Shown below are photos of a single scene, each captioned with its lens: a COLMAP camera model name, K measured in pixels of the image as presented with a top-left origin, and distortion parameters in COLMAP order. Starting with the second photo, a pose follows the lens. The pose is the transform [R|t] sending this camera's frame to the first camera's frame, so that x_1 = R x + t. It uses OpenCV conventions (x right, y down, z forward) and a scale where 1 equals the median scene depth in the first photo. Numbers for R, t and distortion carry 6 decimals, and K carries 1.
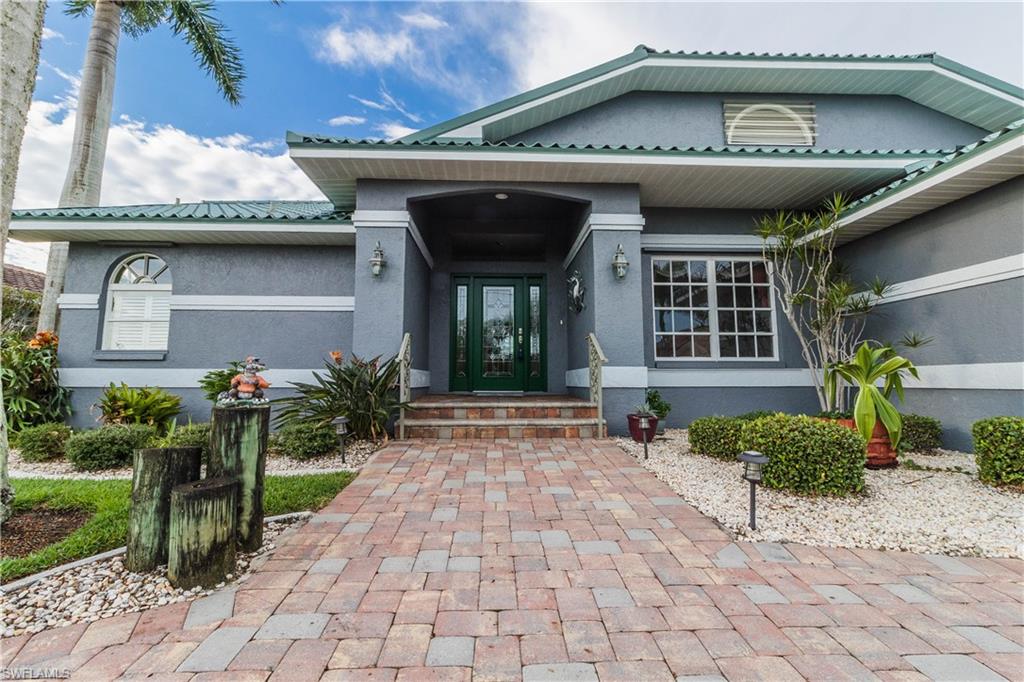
lens RADIAL K [[474.3, 0, 508.8], [0, 474.3, 327.6], [0, 0, 1]] dist [0.006334, -0.004490]
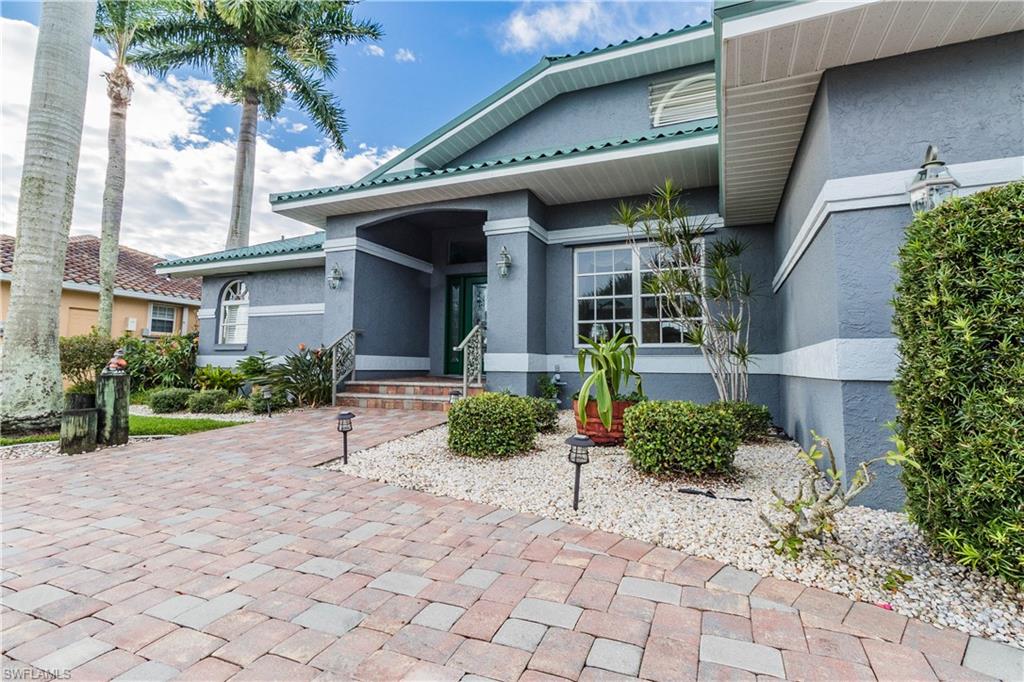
lens RADIAL K [[474.3, 0, 490.9], [0, 474.3, 324.3], [0, 0, 1]] dist [0.006334, -0.004490]
pose [[0.908737, -0.028686, -0.416382, 0.625198], [0.037283, 0.999226, 0.012530, -0.003476], [0.415700, -0.026910, 0.909103, -0.051893]]
